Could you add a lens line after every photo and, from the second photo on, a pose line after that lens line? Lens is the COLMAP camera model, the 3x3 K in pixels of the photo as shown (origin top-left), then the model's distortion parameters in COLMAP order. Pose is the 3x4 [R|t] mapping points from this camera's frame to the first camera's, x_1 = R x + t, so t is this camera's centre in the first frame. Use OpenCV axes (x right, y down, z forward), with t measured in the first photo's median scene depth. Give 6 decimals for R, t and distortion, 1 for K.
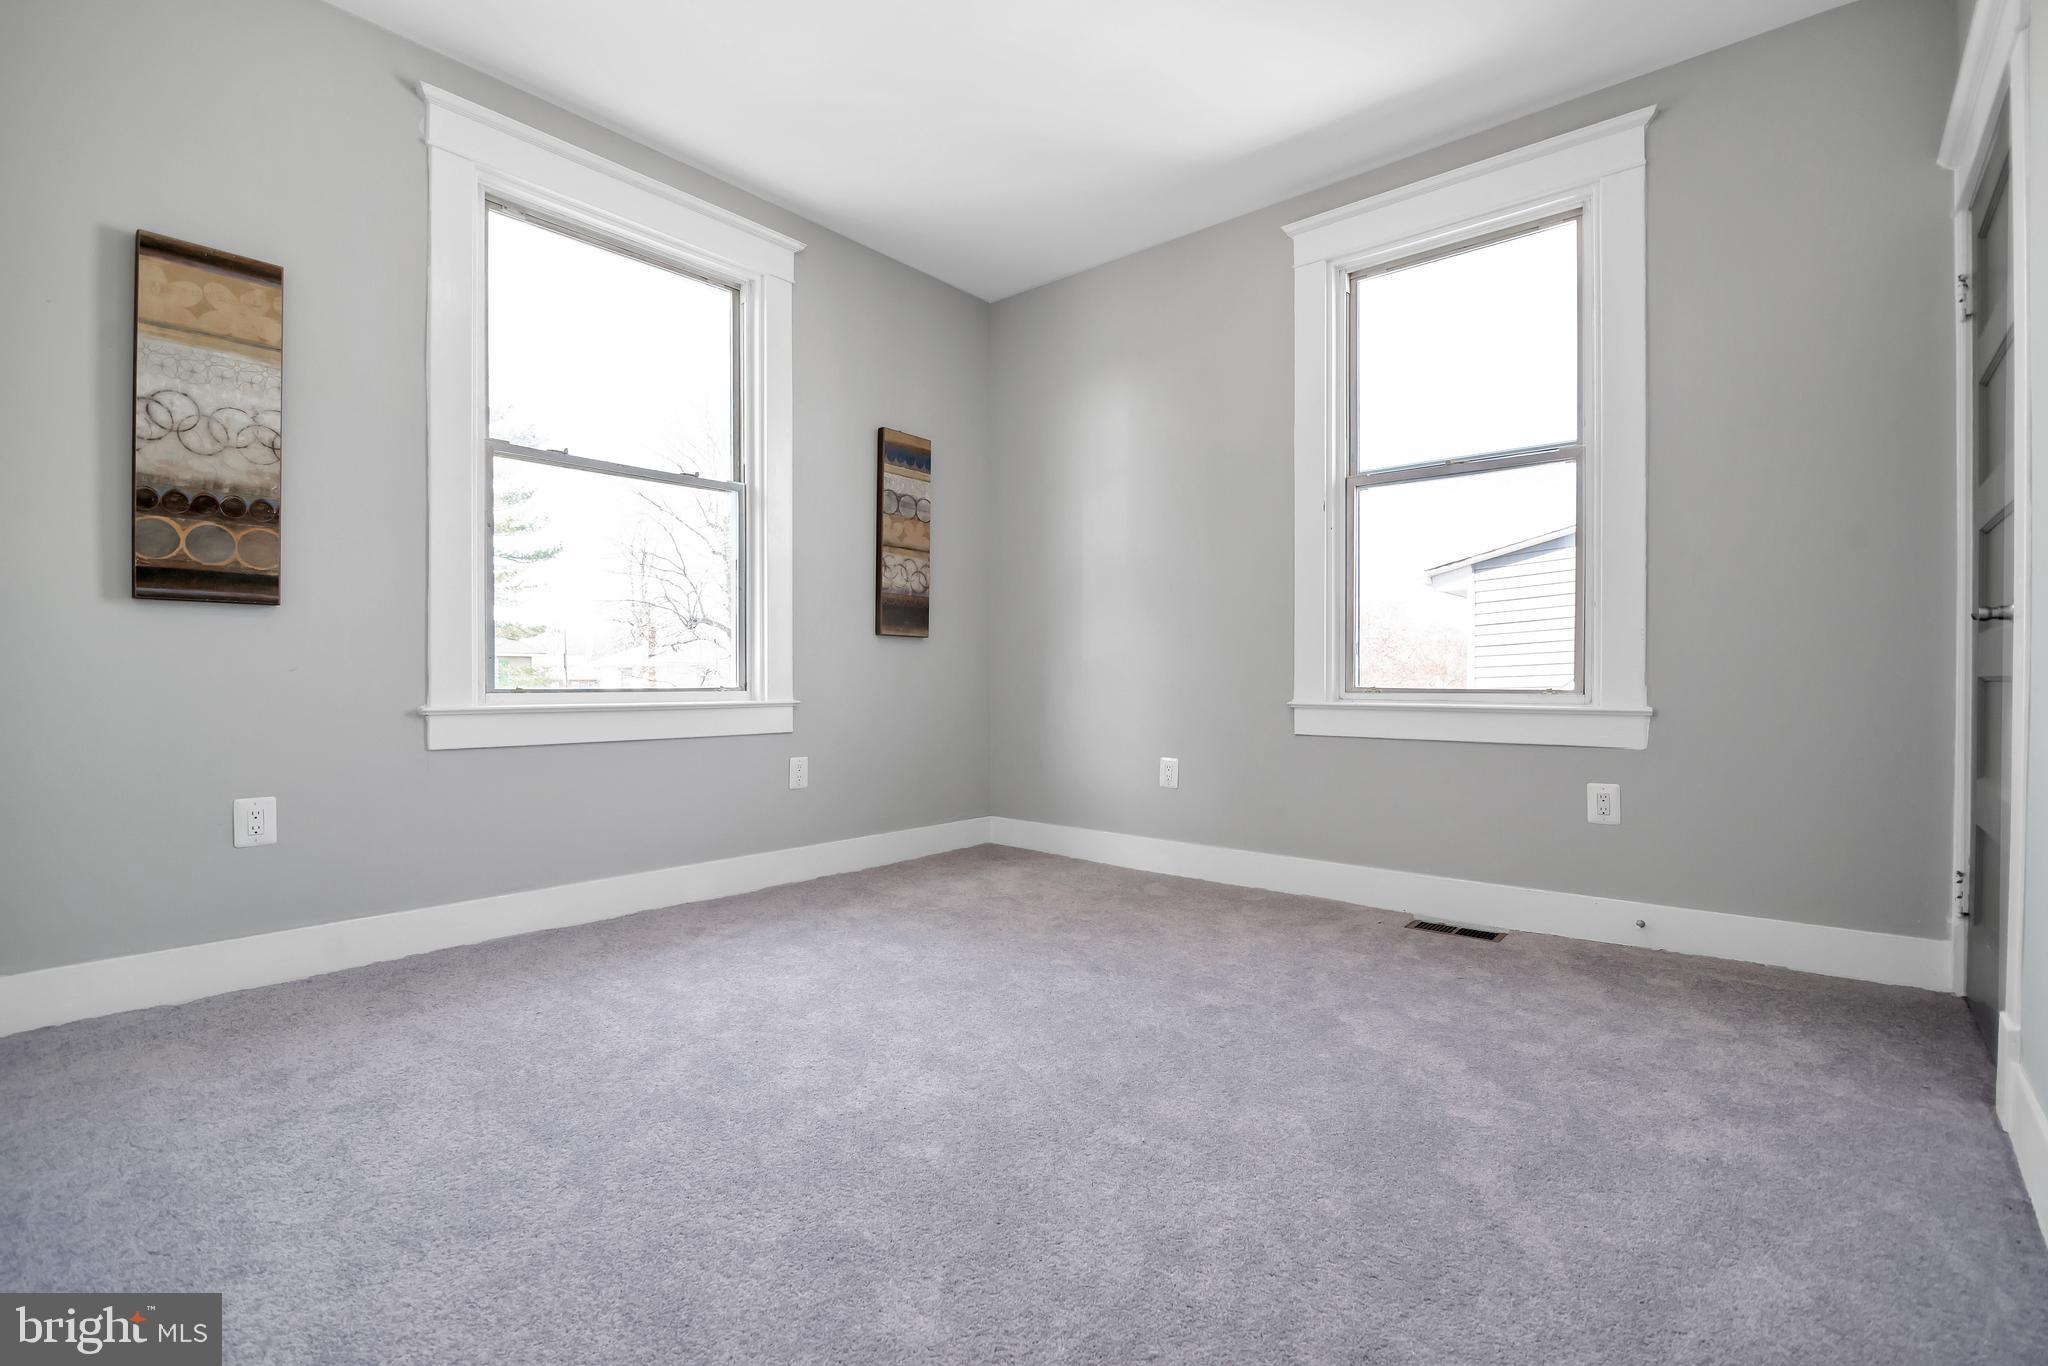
lens RADIAL K [[941.2, 0, 1005.8], [0, 941.2, 677.2], [0, 0, 1]] dist [-0.008626, -0.003388]
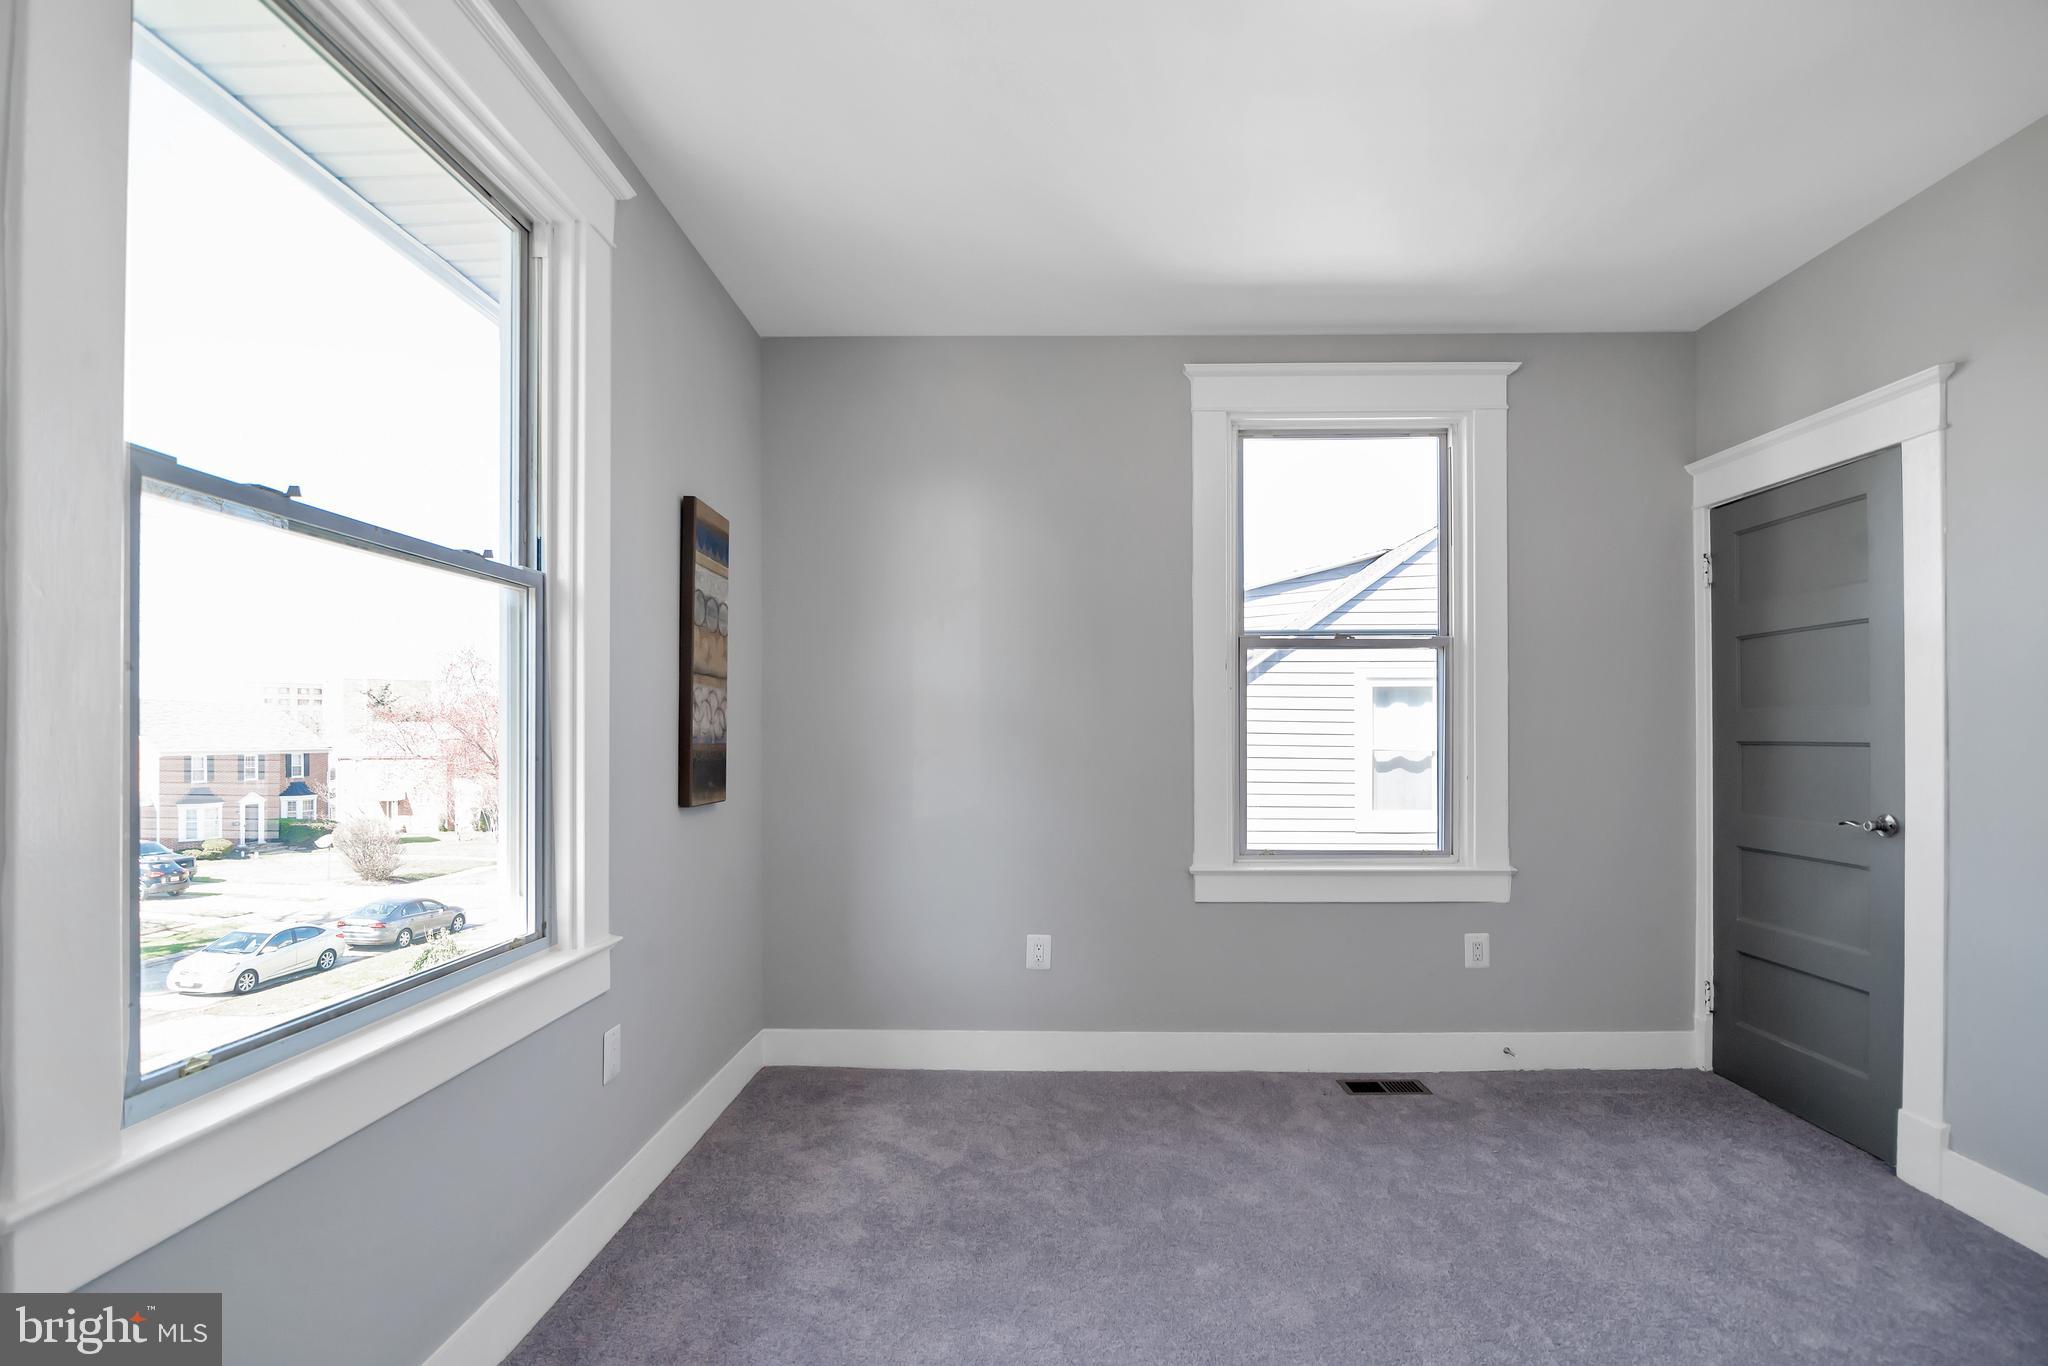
lens RADIAL K [[941.2, 0, 1045.3], [0, 941.2, 724.4], [0, 0, 1]] dist [-0.008626, -0.003388]
pose [[0.758916, 0.003659, 0.651179, -0.437592], [0.002894, 0.999955, -0.008992, -0.113627], [-0.651182, 0.008709, 0.758871, 0.389842]]
